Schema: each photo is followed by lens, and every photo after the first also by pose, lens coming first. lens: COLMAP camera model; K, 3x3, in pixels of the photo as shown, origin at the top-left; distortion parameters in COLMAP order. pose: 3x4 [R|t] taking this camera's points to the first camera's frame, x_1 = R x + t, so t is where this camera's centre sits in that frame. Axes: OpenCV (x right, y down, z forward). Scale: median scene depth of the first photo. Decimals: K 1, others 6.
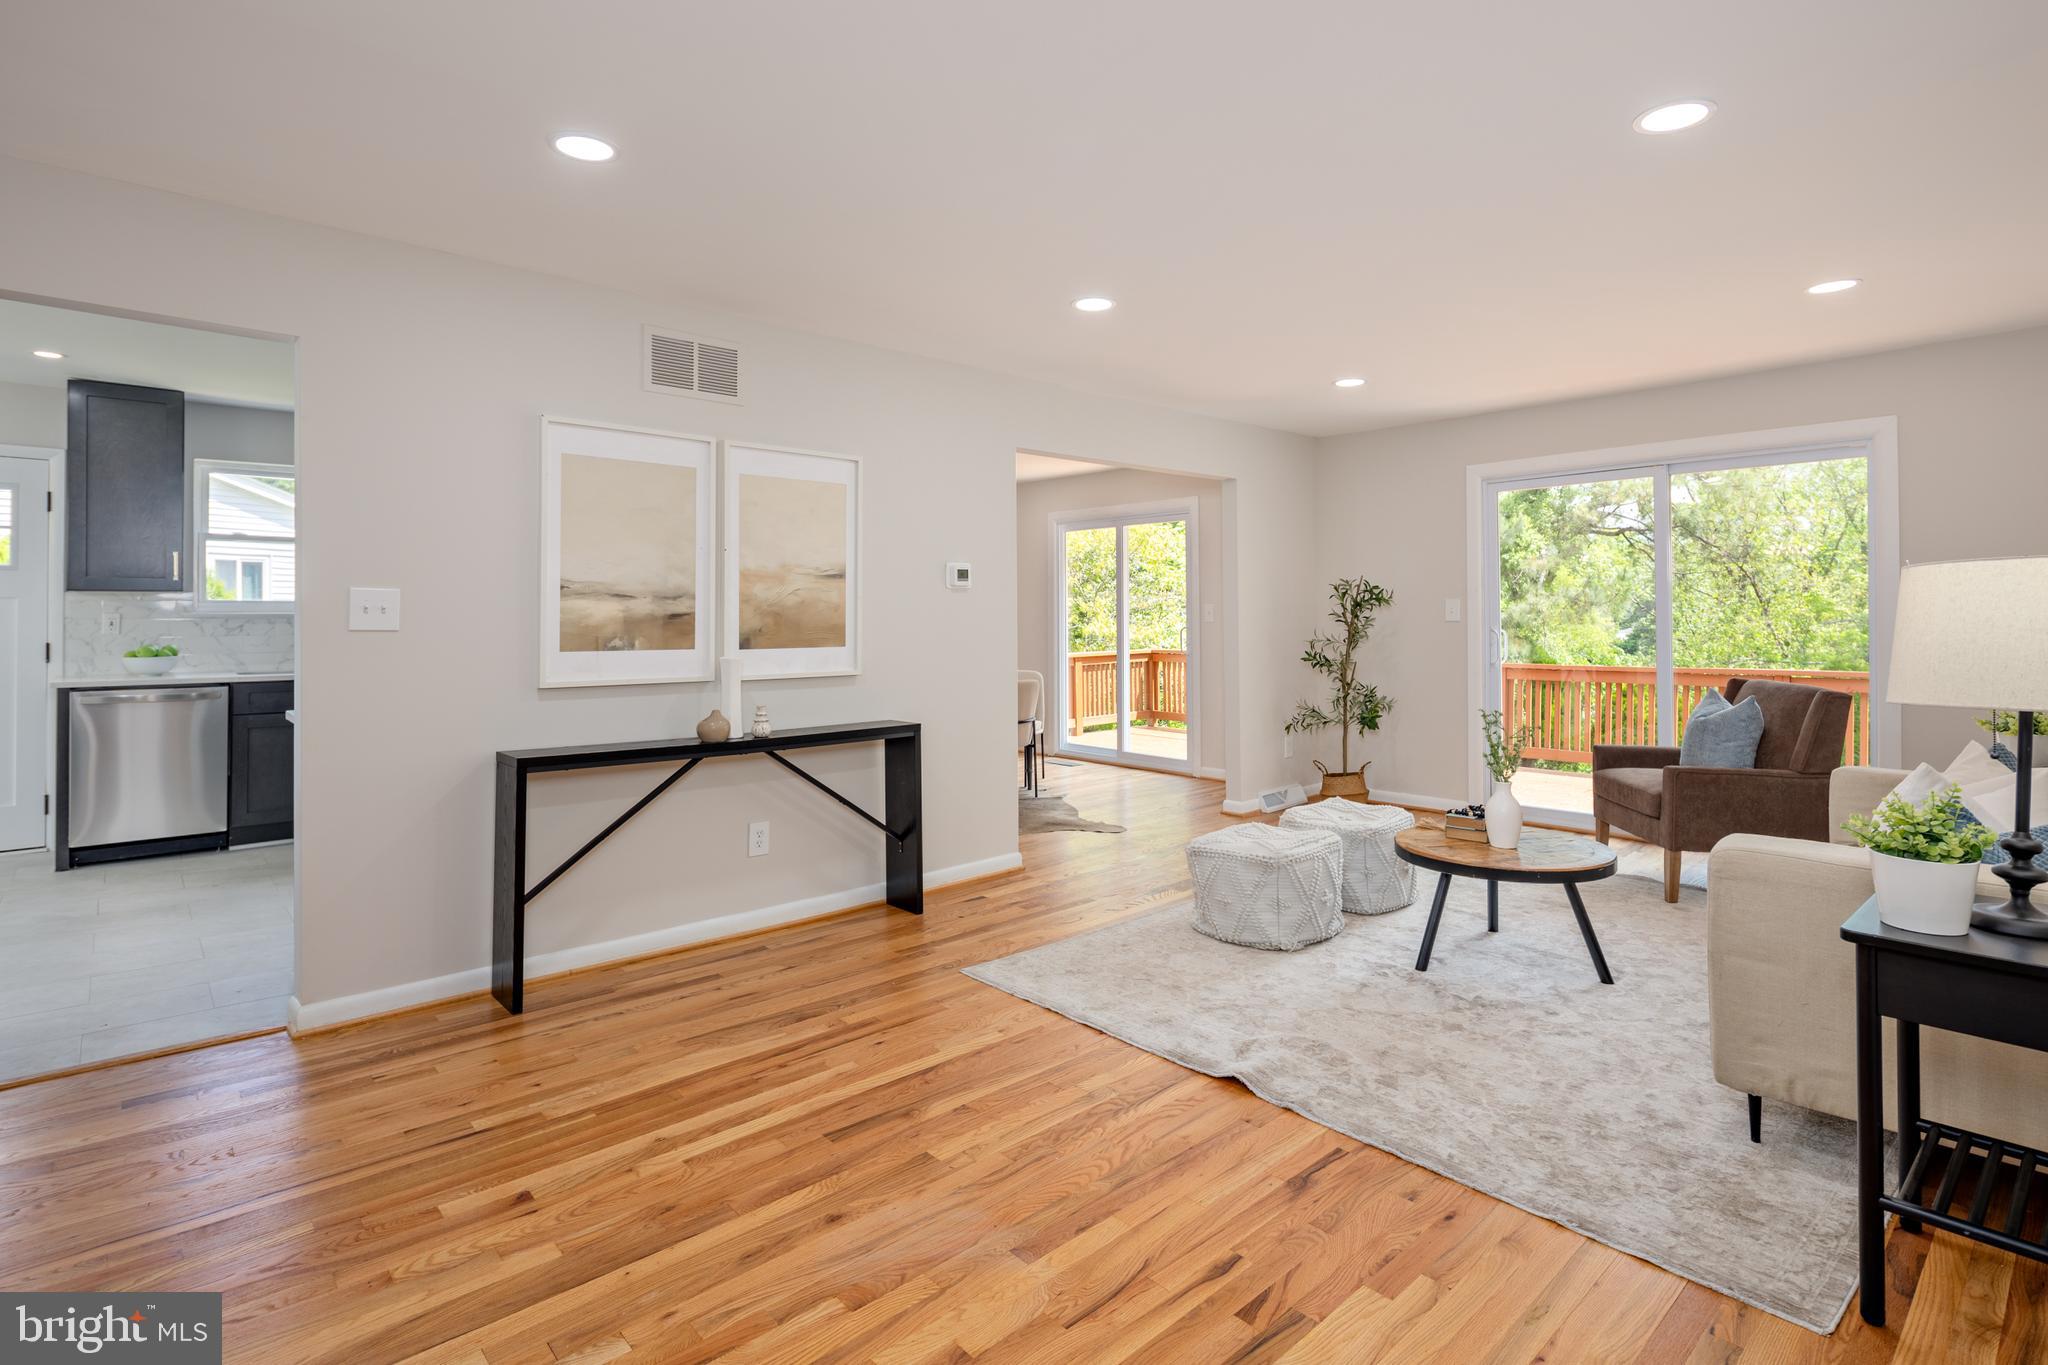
lens RADIAL K [[996.3, 0, 1012.3], [0, 996.3, 612.6], [0, 0, 1]] dist [0.004595, -0.001210]
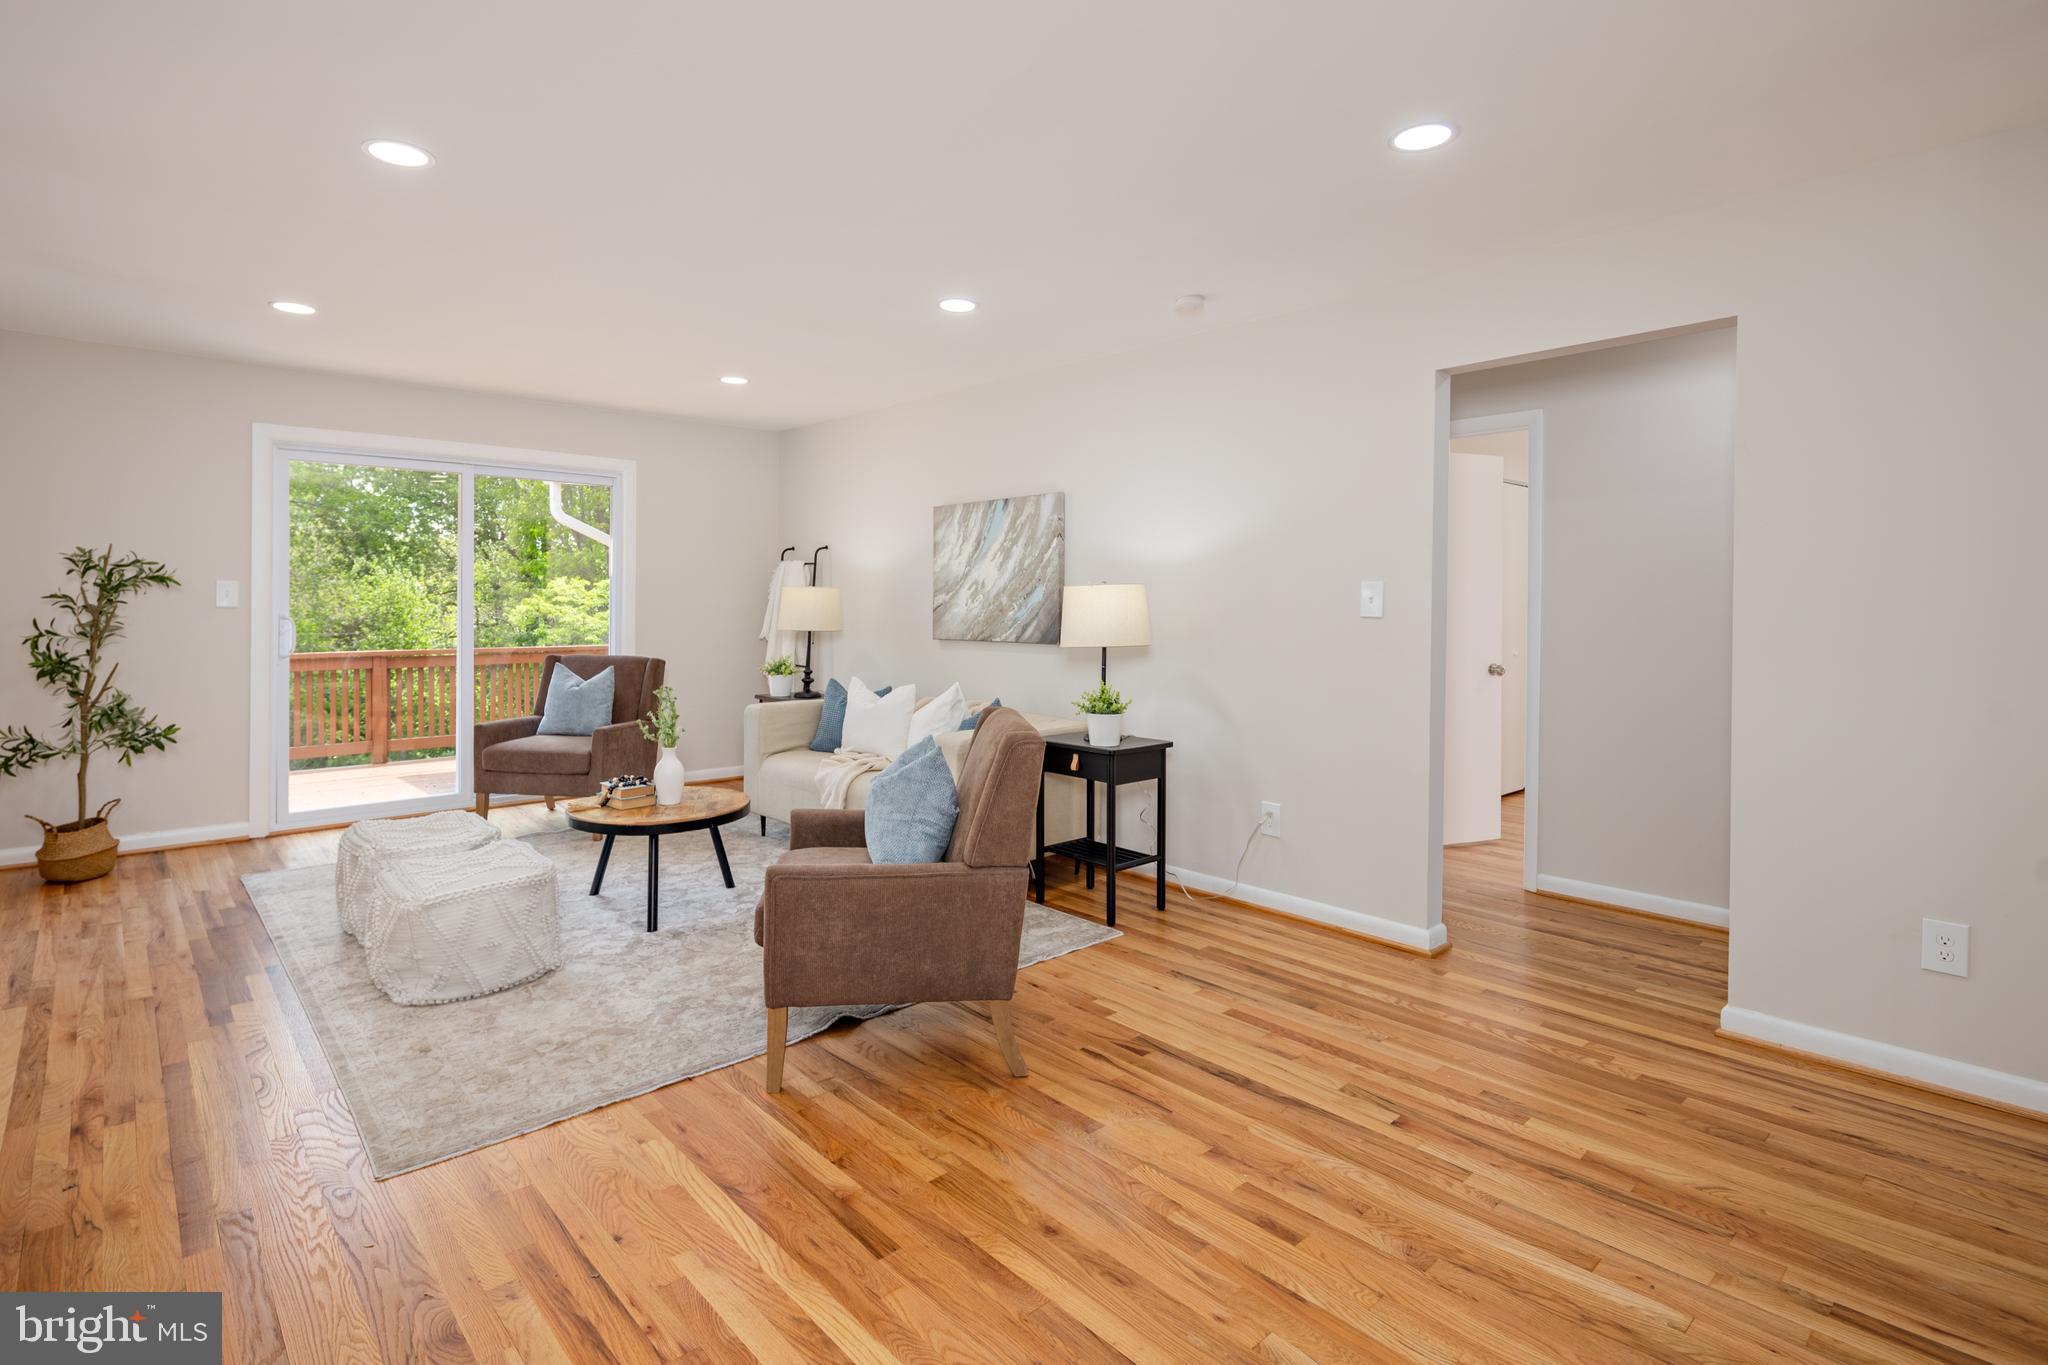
lens RADIAL K [[993.5, 0, 1011.7], [0, 993.5, 607.2], [0, 0, 1]] dist [0.002513, -0.000867]
pose [[-0.014214, 0.002190, 0.999897, -0.813537], [-0.013454, 0.999907, -0.002382, 0.003643], [-0.999808, -0.013486, -0.014183, 0.753579]]
